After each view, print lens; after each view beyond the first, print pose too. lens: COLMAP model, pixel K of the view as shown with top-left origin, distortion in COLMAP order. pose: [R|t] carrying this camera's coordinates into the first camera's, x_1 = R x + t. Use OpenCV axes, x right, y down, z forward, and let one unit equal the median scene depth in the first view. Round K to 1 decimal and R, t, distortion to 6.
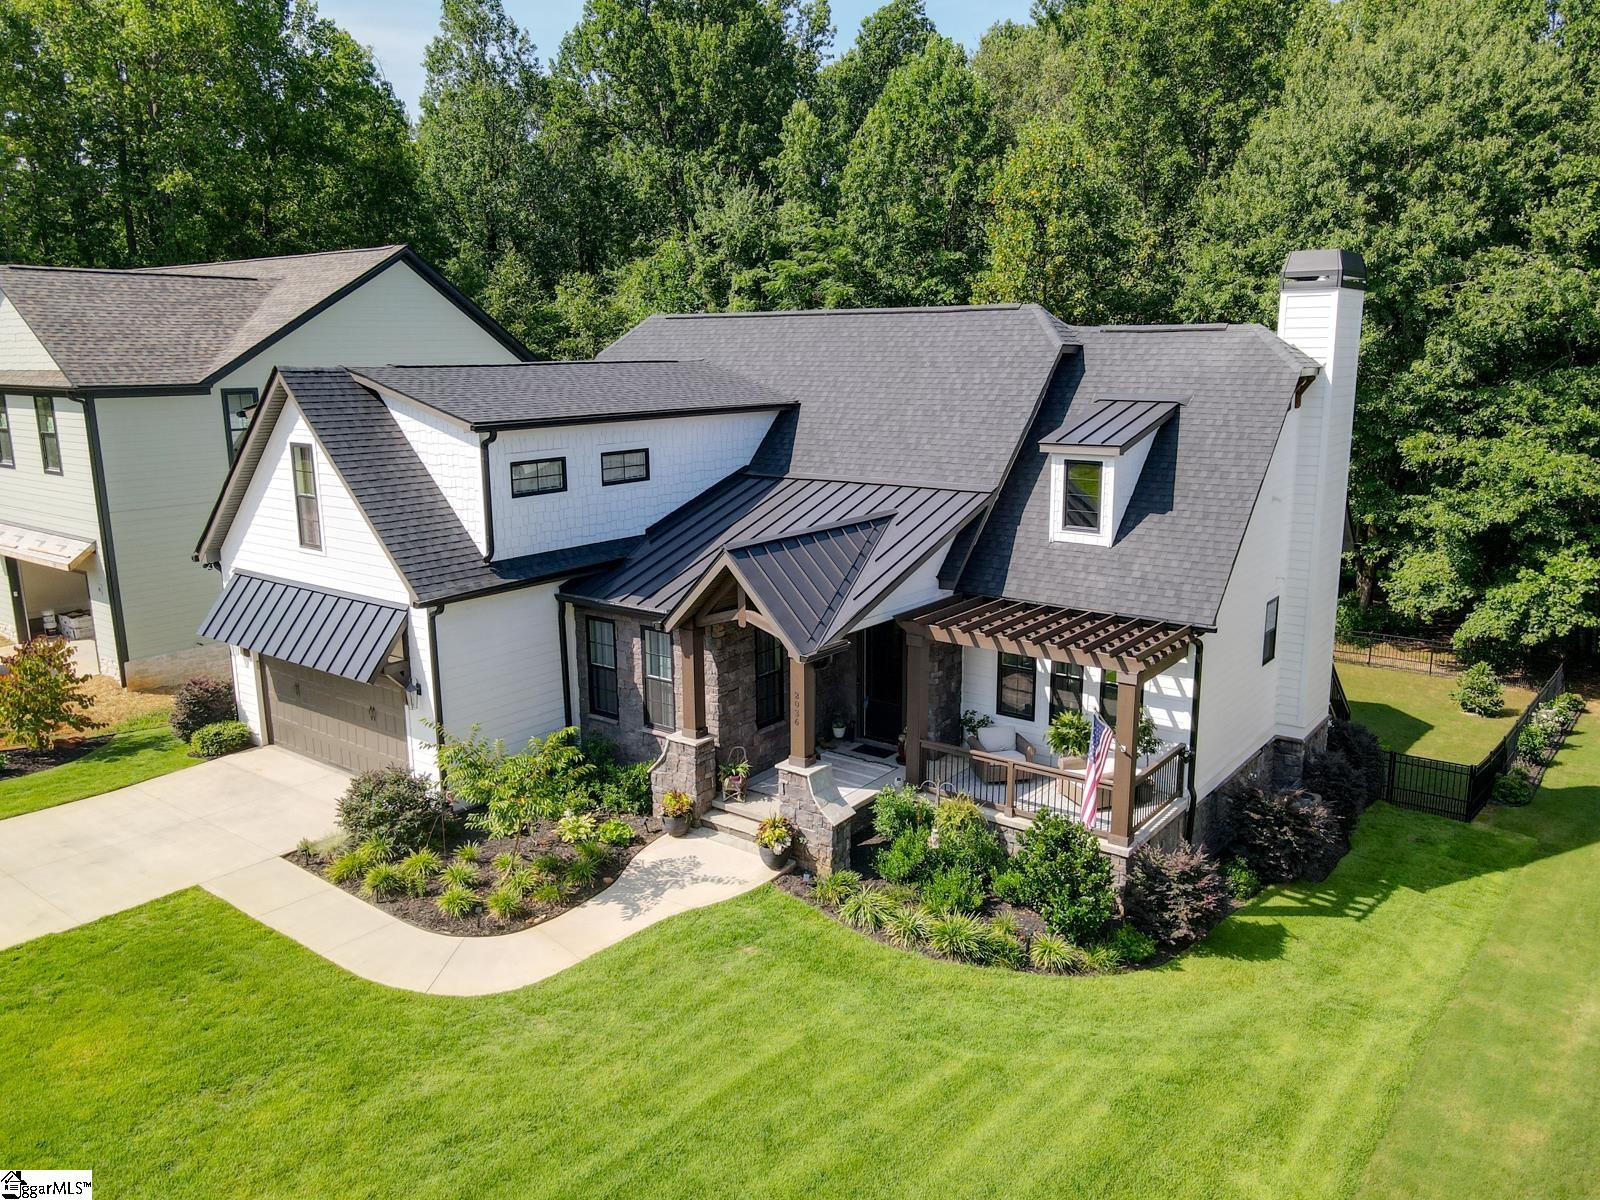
lens RADIAL K [[1170.3, 0, 800.0], [0, 1170.3, 600.0], [0, 0, 1]] dist [0.011252, 0.005211]
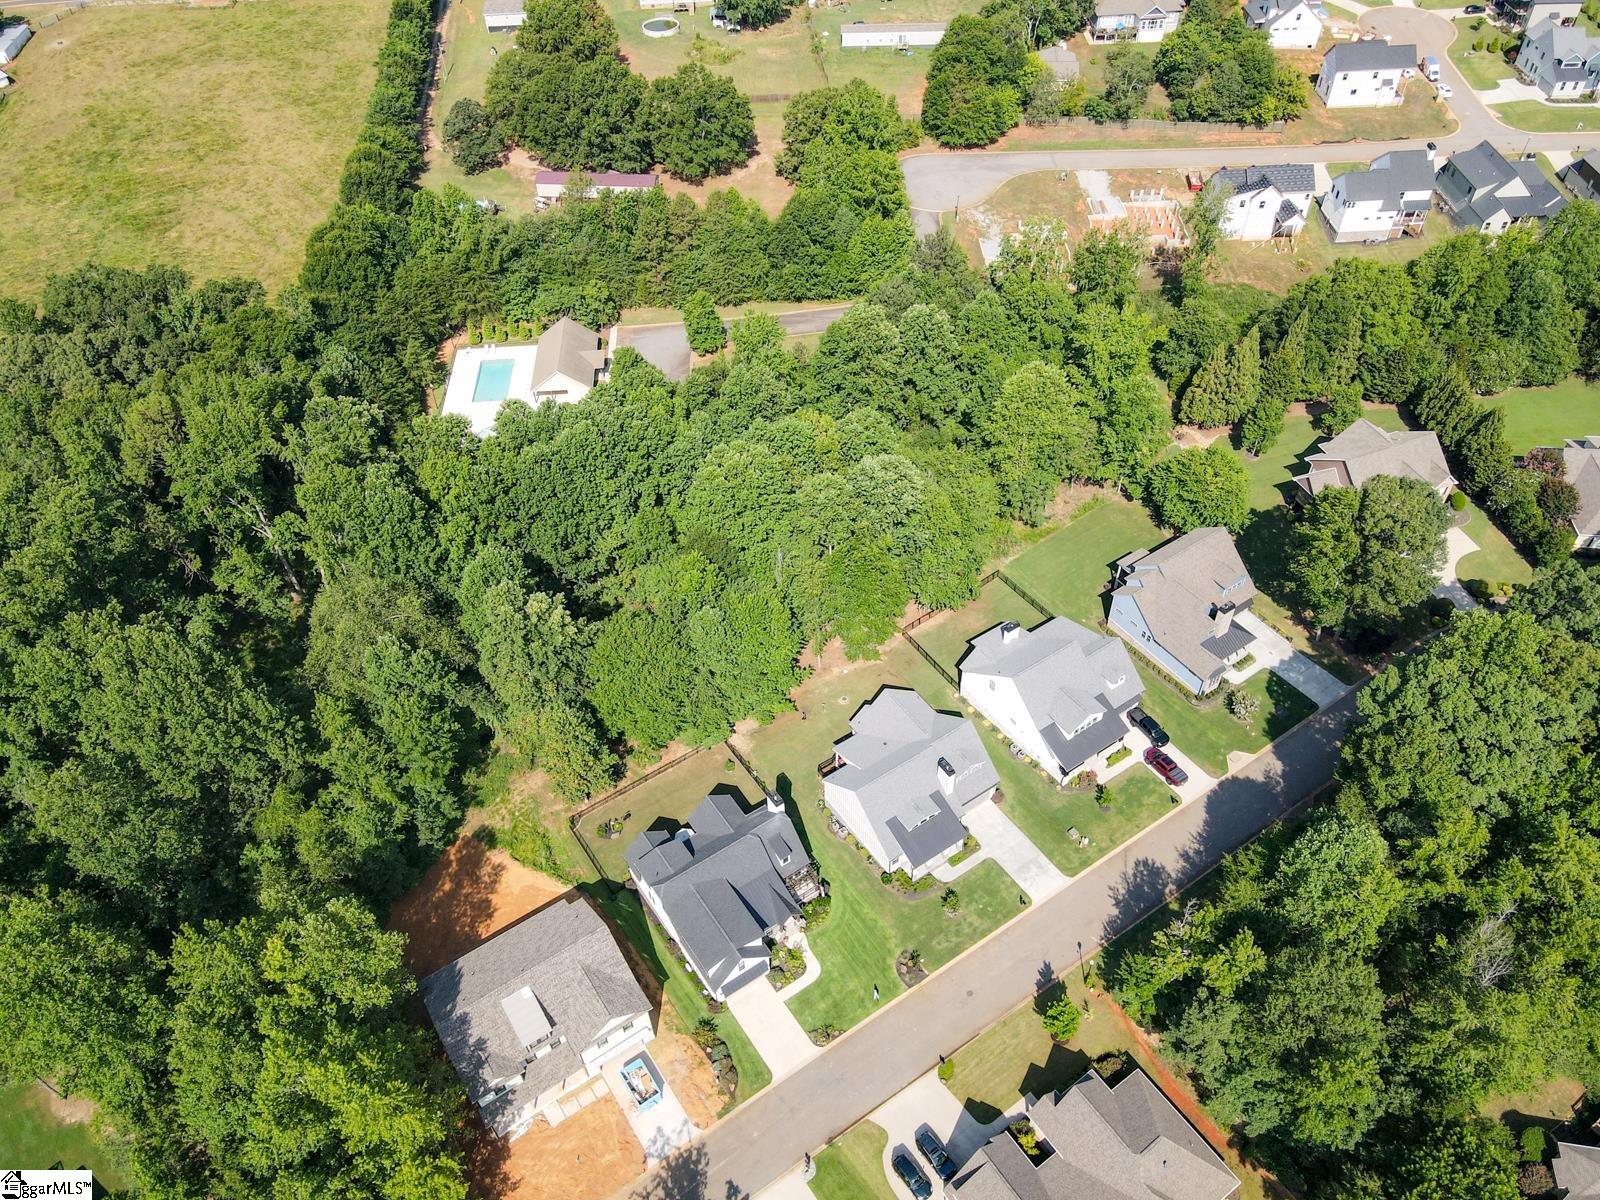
lens RADIAL K [[1170.3, 0, 800.0], [0, 1170.3, 600.0], [0, 0, 1]] dist [0.011252, 0.005211]
pose [[0.321485, -0.683344, 0.655506, -3.282518], [0.236366, 0.728253, 0.643257, -5.775759], [-0.916940, -0.051859, 0.395641, -1.705686]]
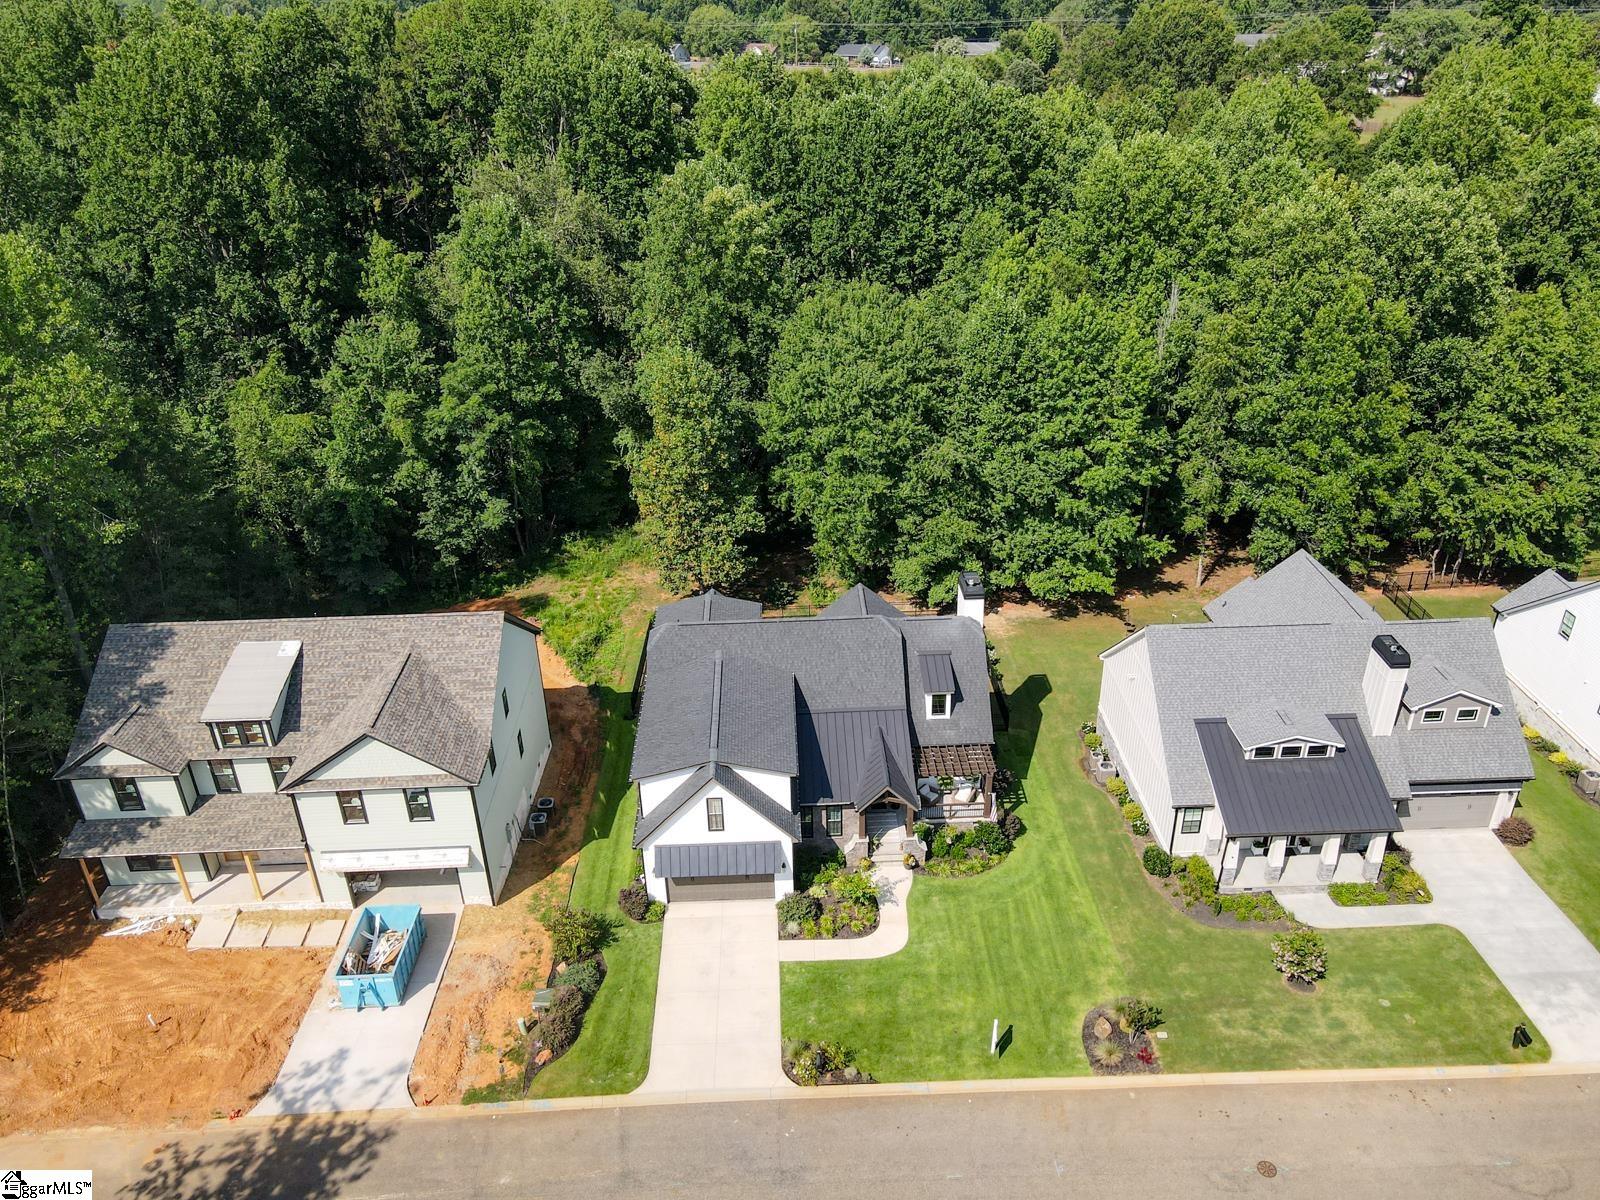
lens RADIAL K [[1170.3, 0, 800.0], [0, 1170.3, 600.0], [0, 0, 1]] dist [0.011252, 0.005211]
pose [[0.775610, -0.304050, 0.553157, -1.673992], [0.152528, 0.940649, 0.303173, -1.365634], [-0.612506, -0.150772, 0.775953, -1.069558]]
